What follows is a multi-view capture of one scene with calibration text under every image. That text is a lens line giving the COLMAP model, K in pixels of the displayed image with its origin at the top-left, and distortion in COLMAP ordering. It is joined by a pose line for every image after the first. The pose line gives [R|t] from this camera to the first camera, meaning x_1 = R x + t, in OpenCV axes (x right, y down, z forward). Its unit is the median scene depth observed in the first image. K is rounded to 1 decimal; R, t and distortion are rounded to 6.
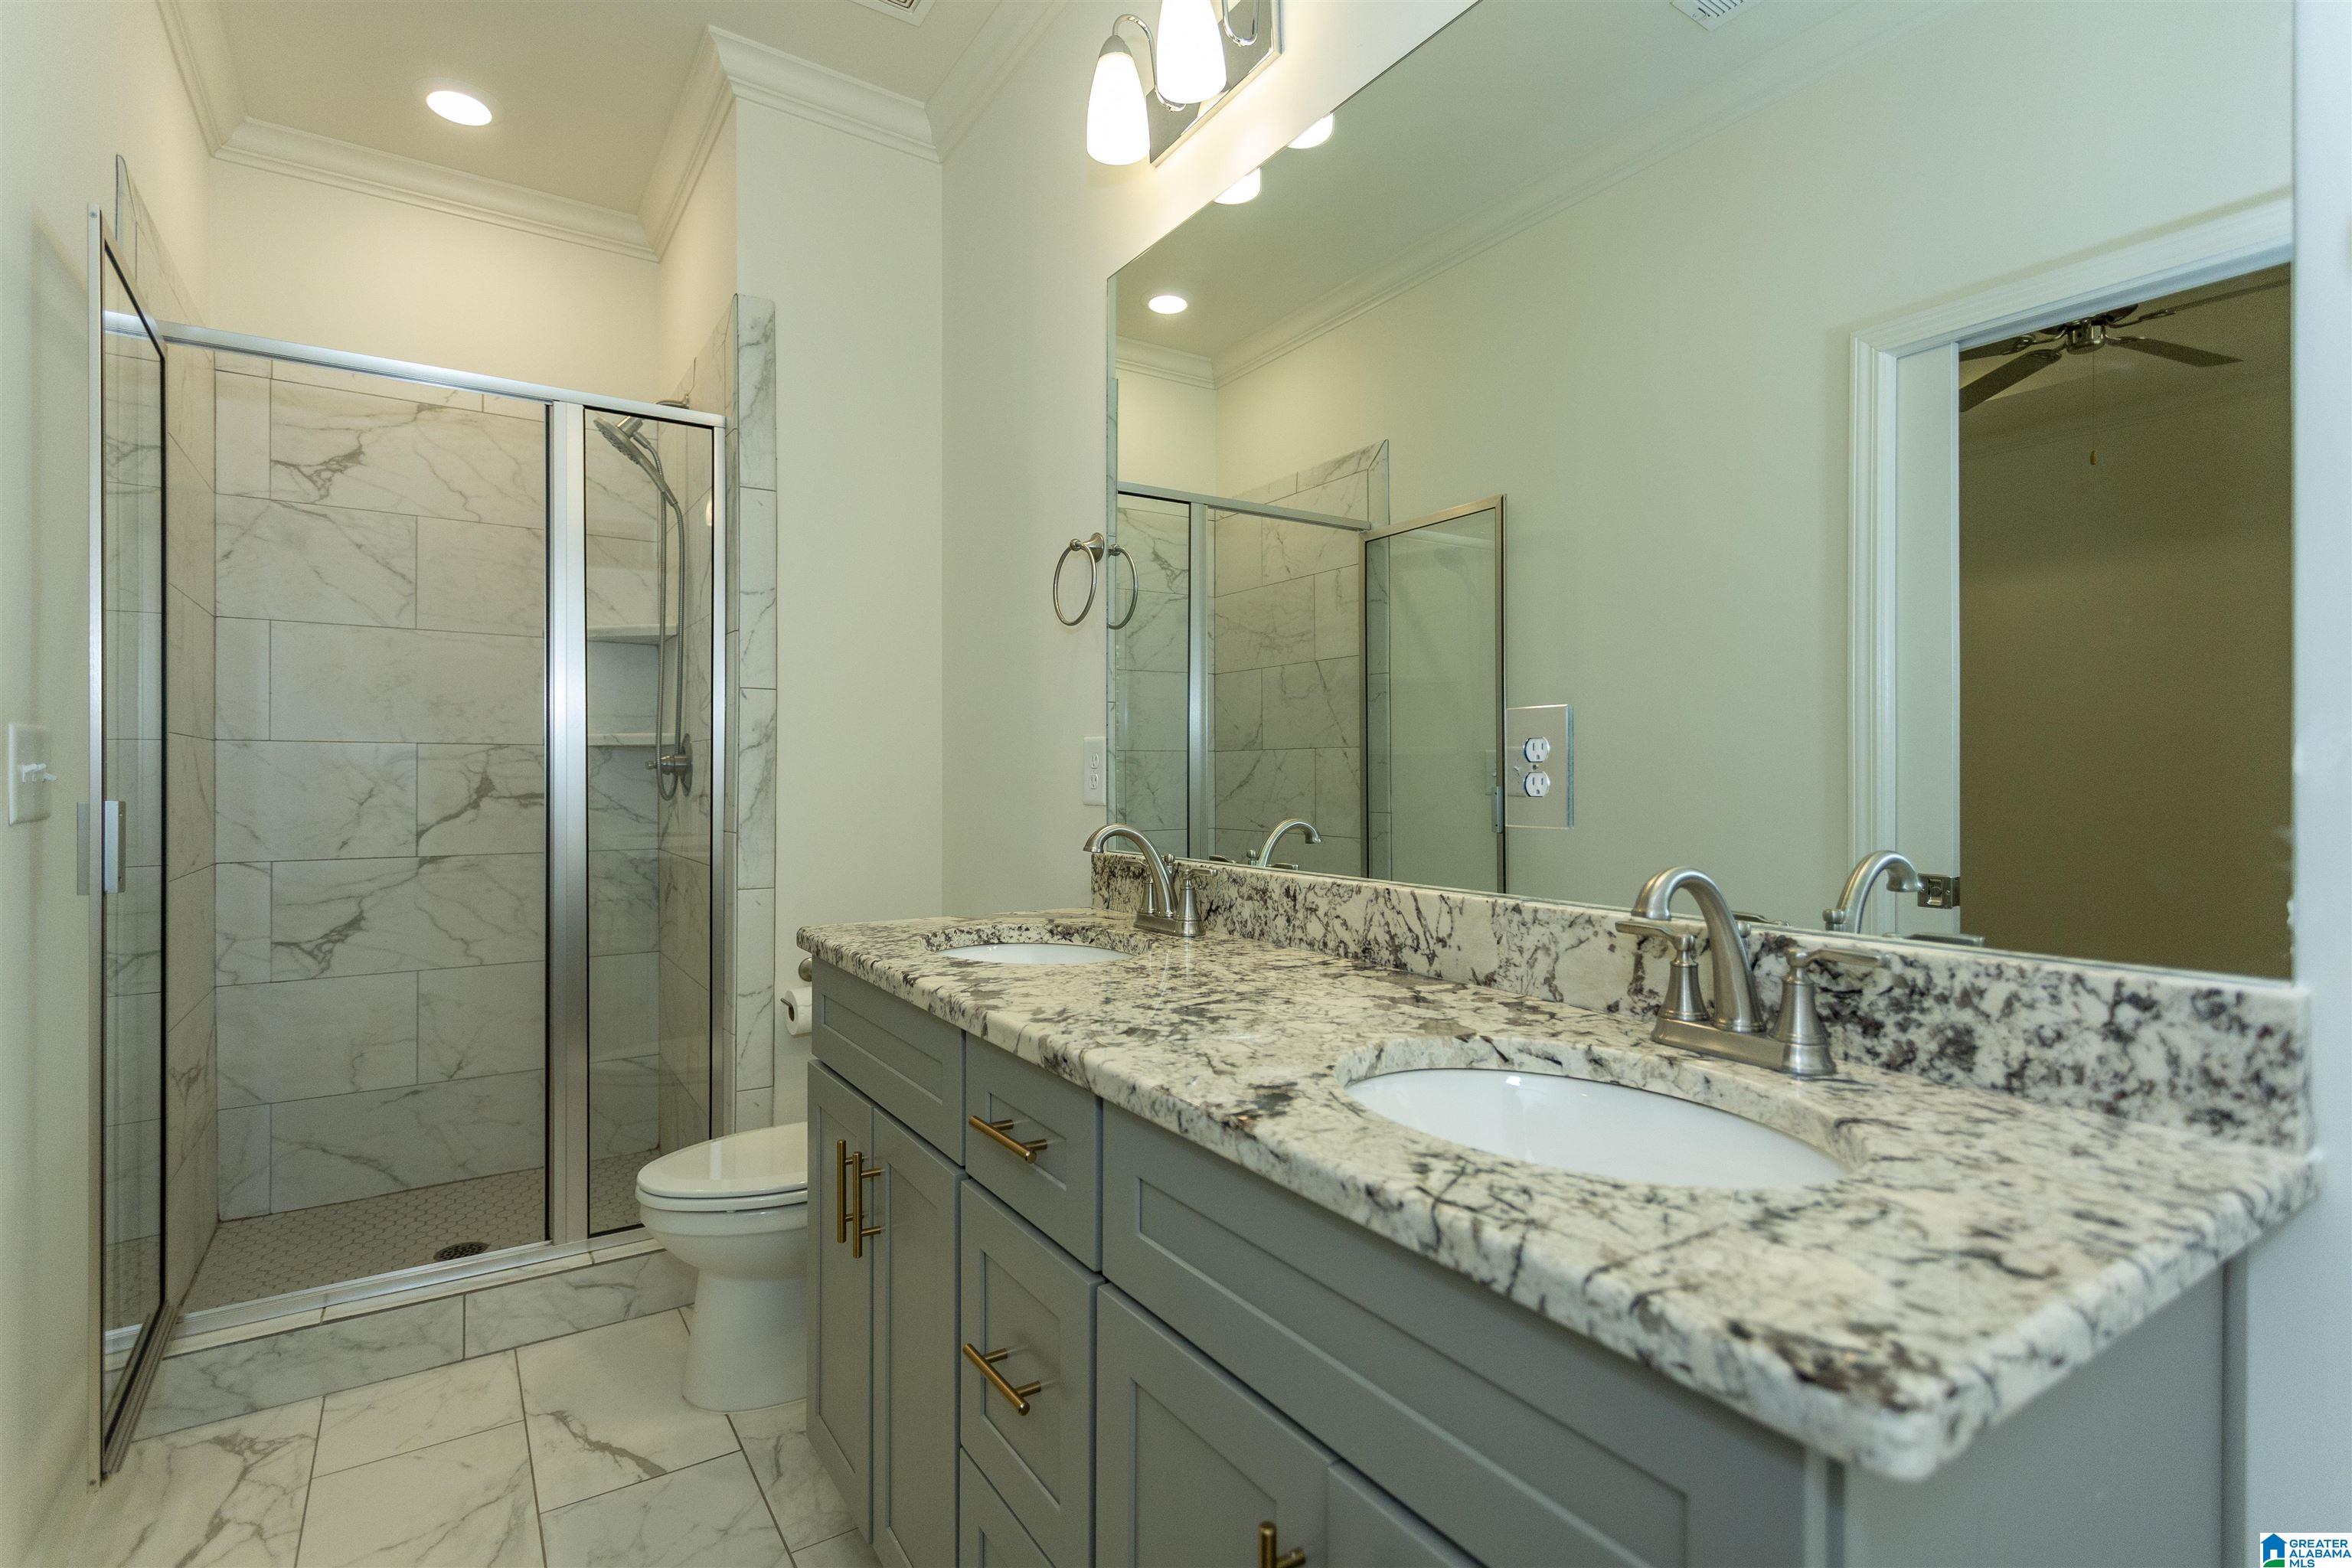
lens RADIAL K [[1116.9, 0, 1168.6], [0, 1116.9, 751.6], [0, 0, 1]] dist [0.000812, 0.001148]
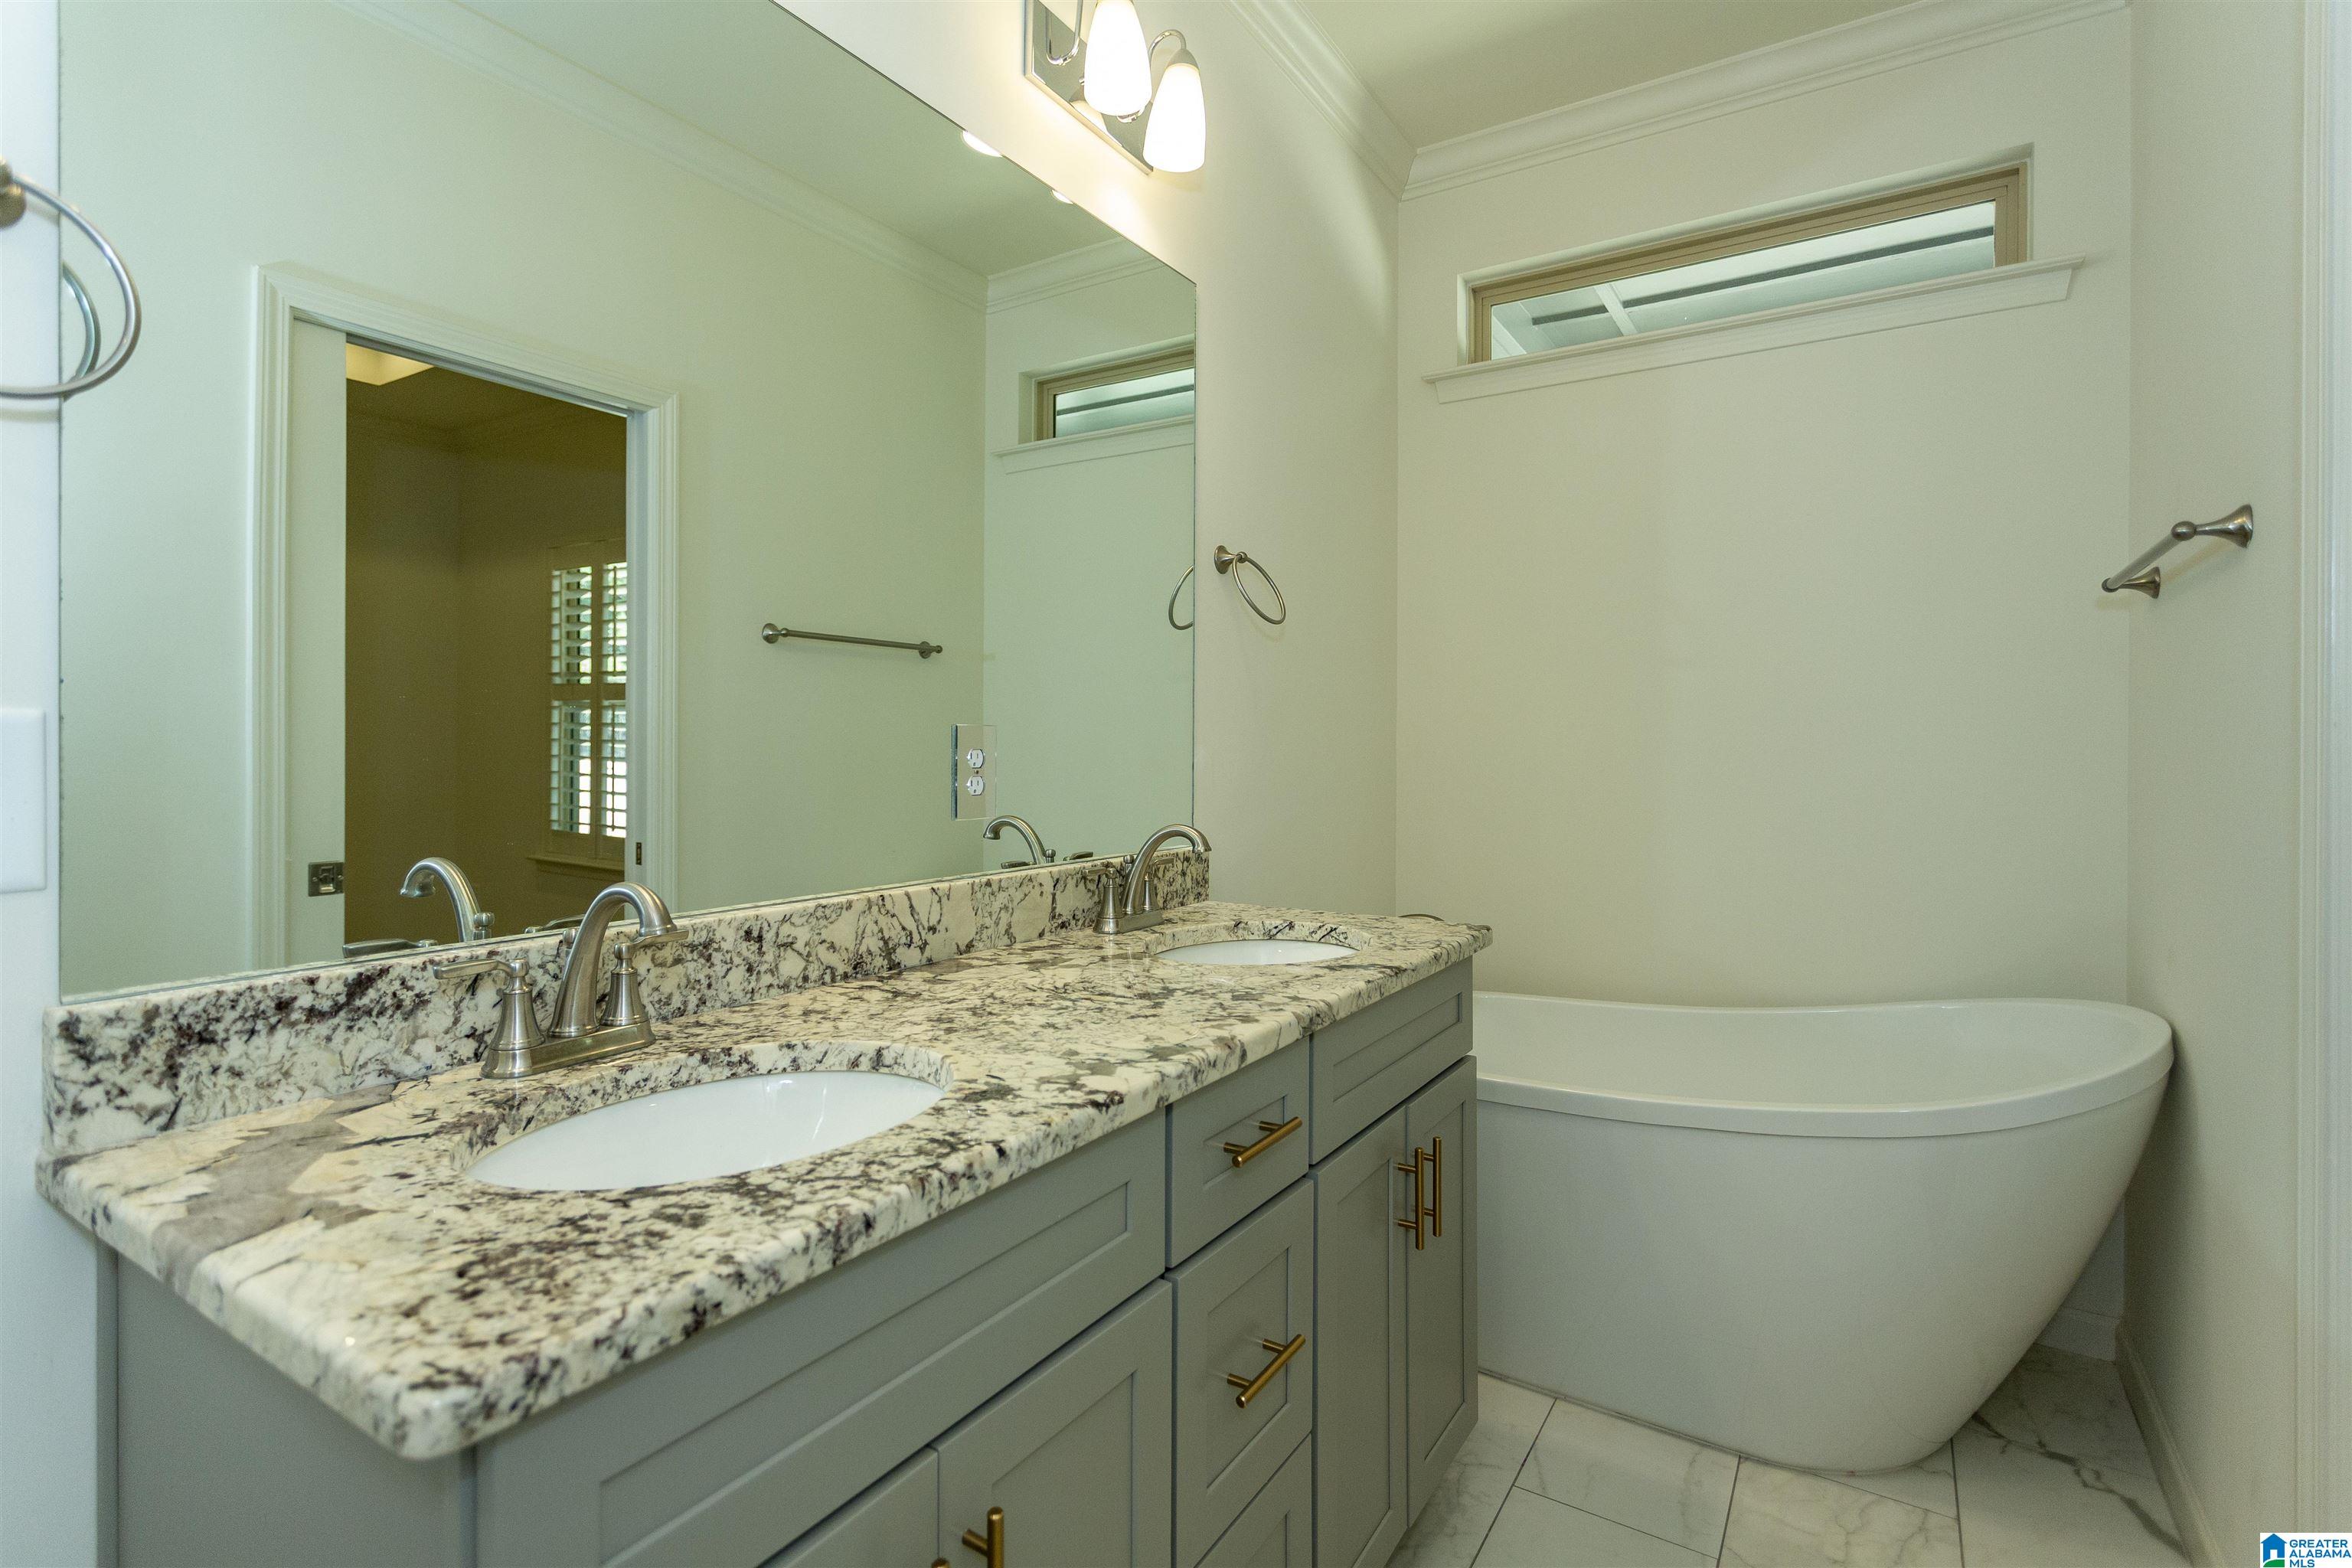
lens RADIAL K [[1116.9, 0, 1168.6], [0, 1116.9, 751.6], [0, 0, 1]] dist [0.000812, 0.001148]
pose [[-0.411589, -0.013025, 0.911277, -0.822473], [-0.030067, 0.999548, 0.000707, -0.015006], [-0.910874, -0.027108, -0.411794, 1.180107]]
